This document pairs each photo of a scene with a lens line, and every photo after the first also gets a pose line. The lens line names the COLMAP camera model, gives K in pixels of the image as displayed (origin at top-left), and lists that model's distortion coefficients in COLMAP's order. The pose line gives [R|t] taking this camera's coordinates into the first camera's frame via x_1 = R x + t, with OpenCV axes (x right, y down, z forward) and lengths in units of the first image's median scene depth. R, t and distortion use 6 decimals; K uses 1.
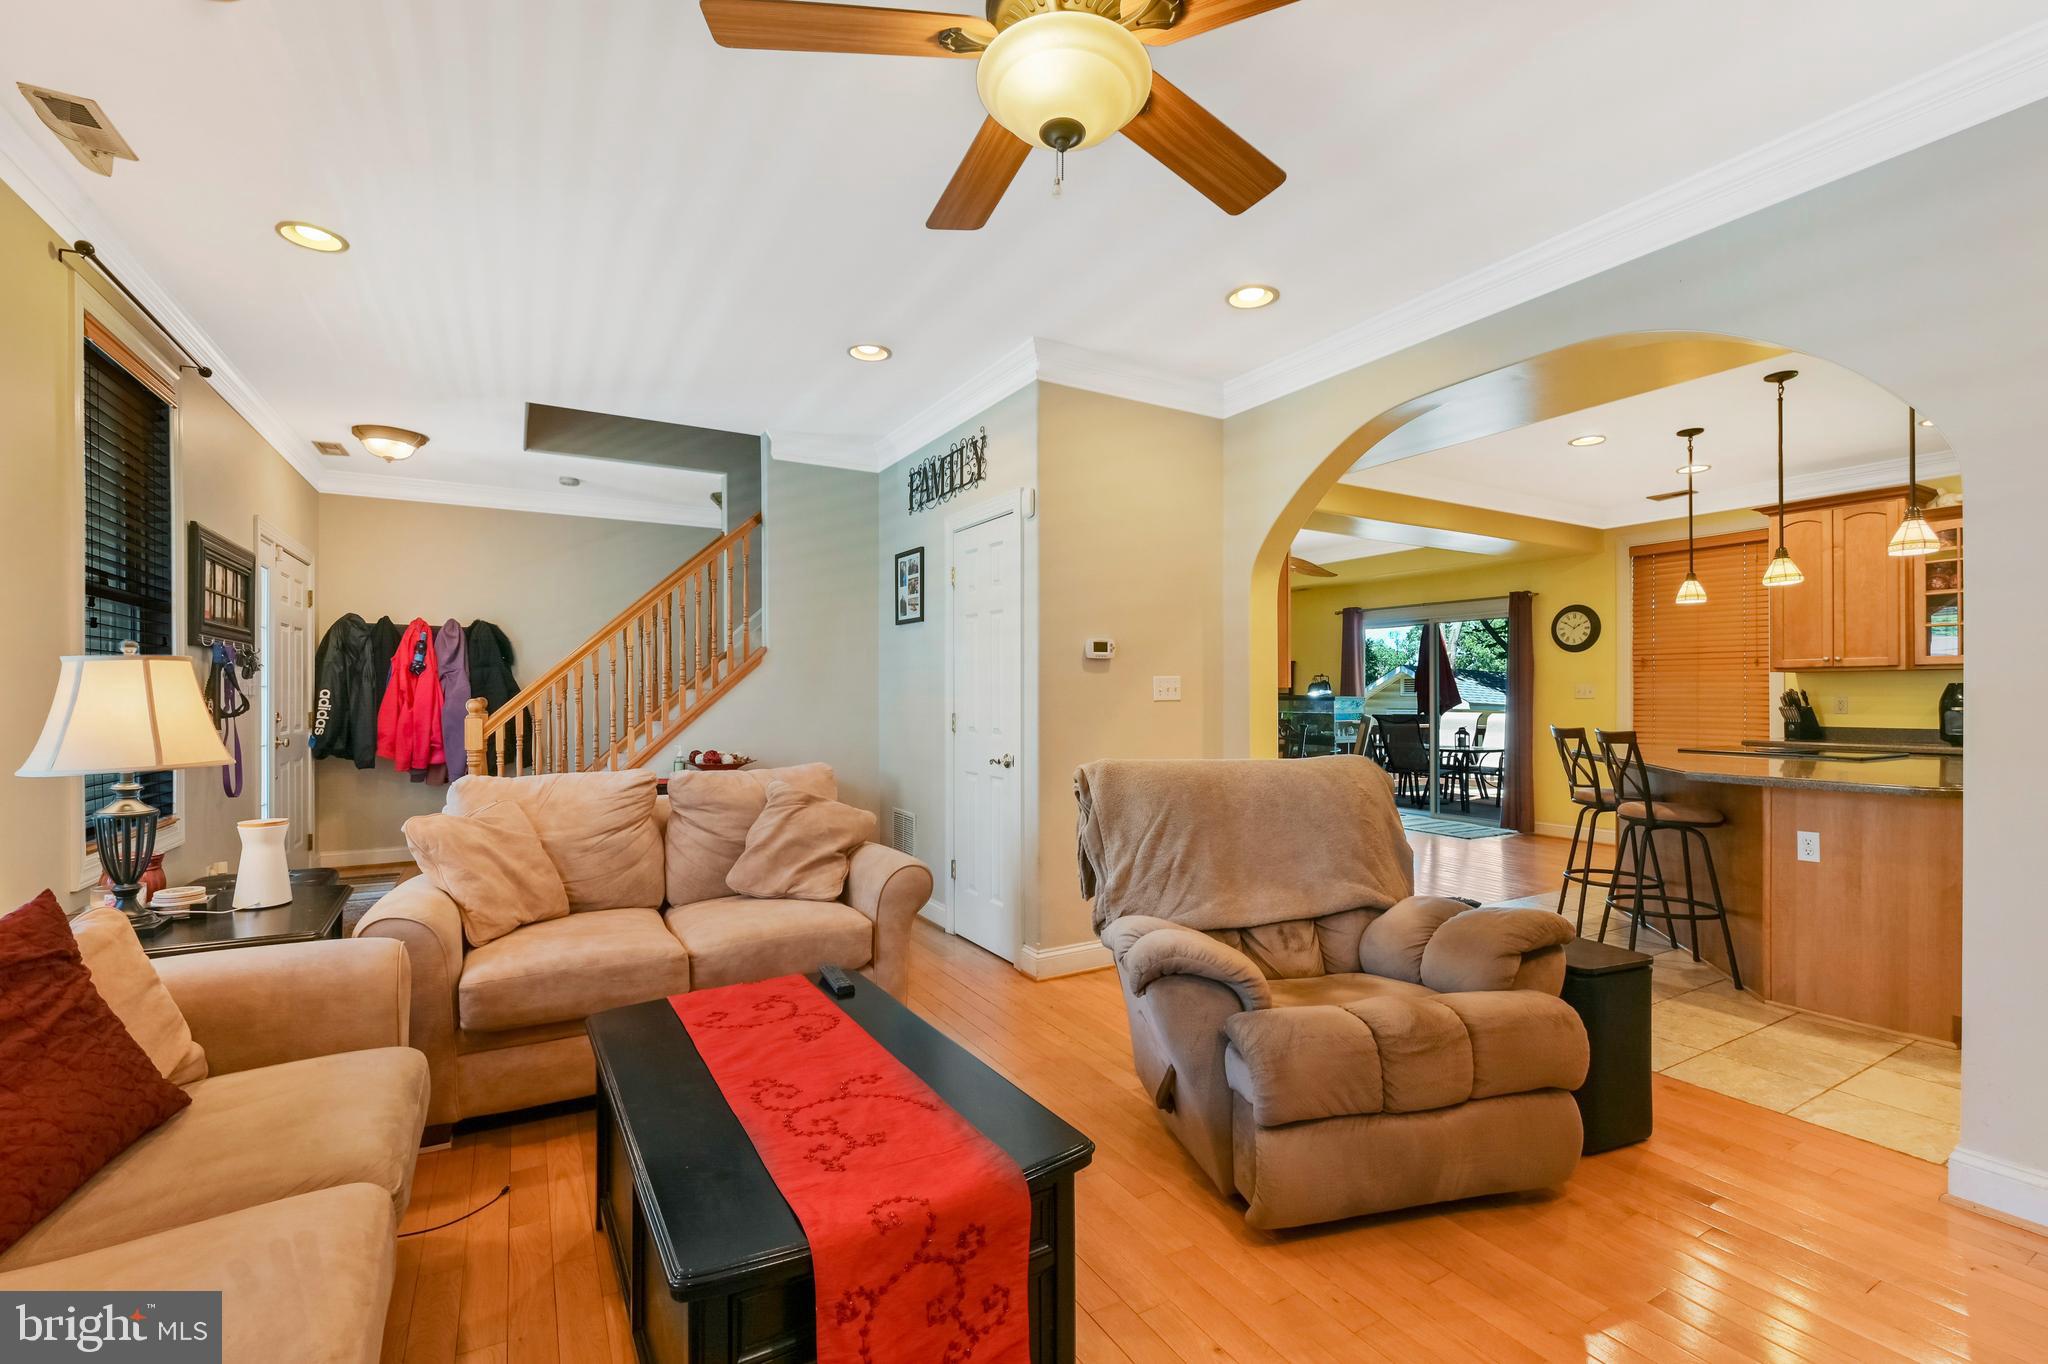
lens RADIAL K [[908.0, 0, 1039.3], [0, 908.0, 693.4], [0, 0, 1]] dist [-0.011651, -0.000424]
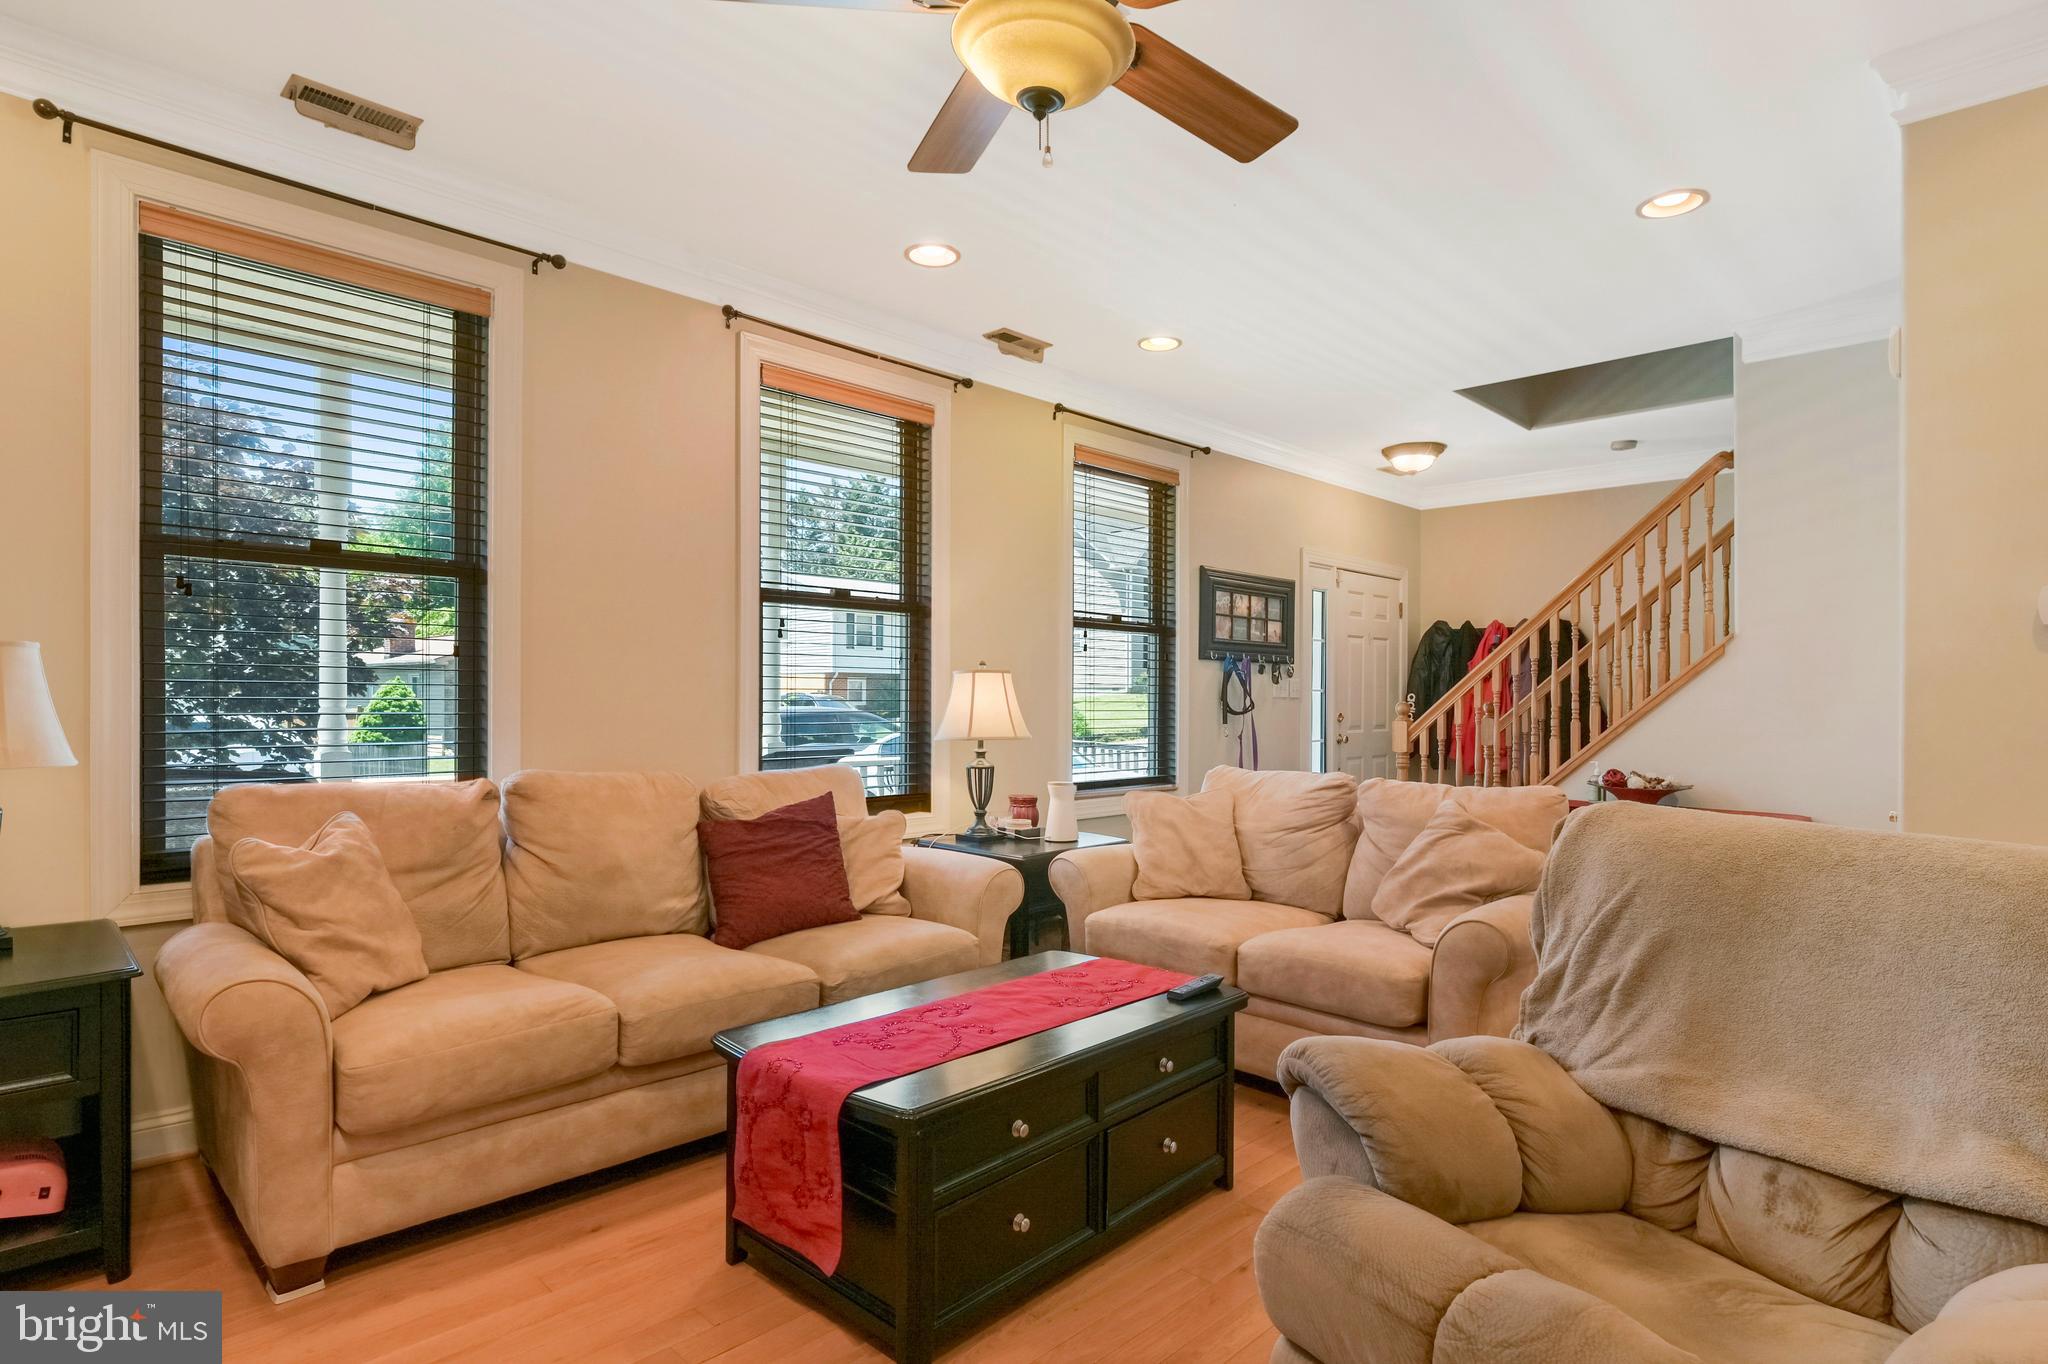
lens RADIAL K [[1100.7, 0, 1009.7], [0, 1100.7, 693.5], [0, 0, 1]] dist [0.005931, 0.001070]
pose [[0.239209, -0.000626, -0.970968, 0.565309], [-0.007138, 0.999972, -0.002403, 0.003173], [0.970942, 0.007505, 0.239198, 0.339192]]
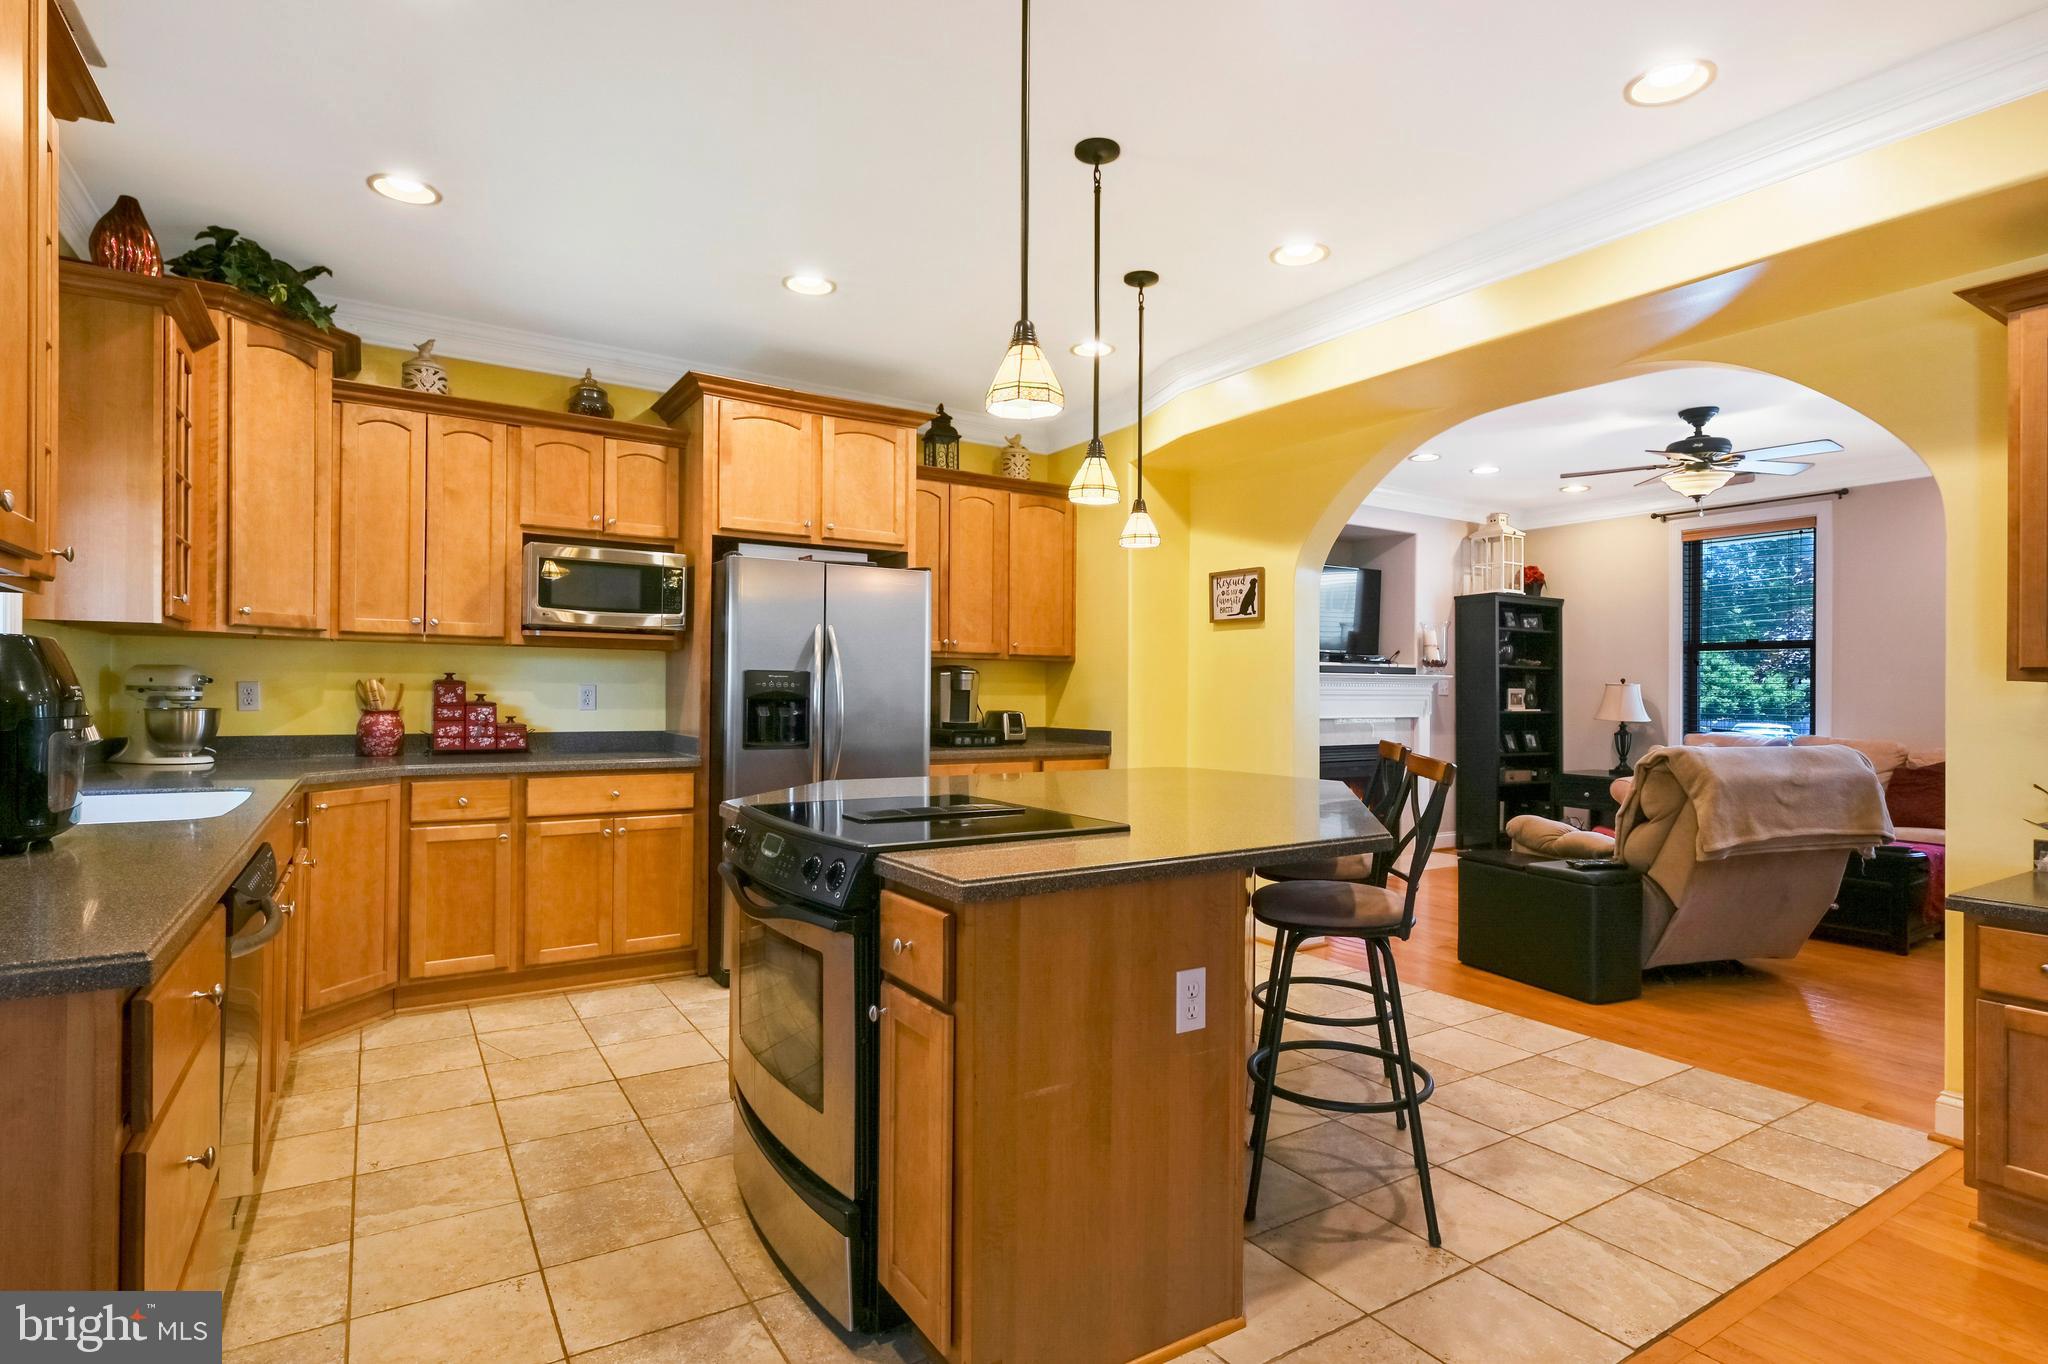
lens RADIAL K [[1025.4, 0, 1027.5], [0, 1025.4, 695.8], [0, 0, 1]] dist [-0.002726, -0.002920]
pose [[-0.999739, -0.008750, -0.021095, 1.069596], [-0.008772, 0.999961, 0.000969, 0.008053], [0.021086, 0.001154, -0.999777, 2.032397]]
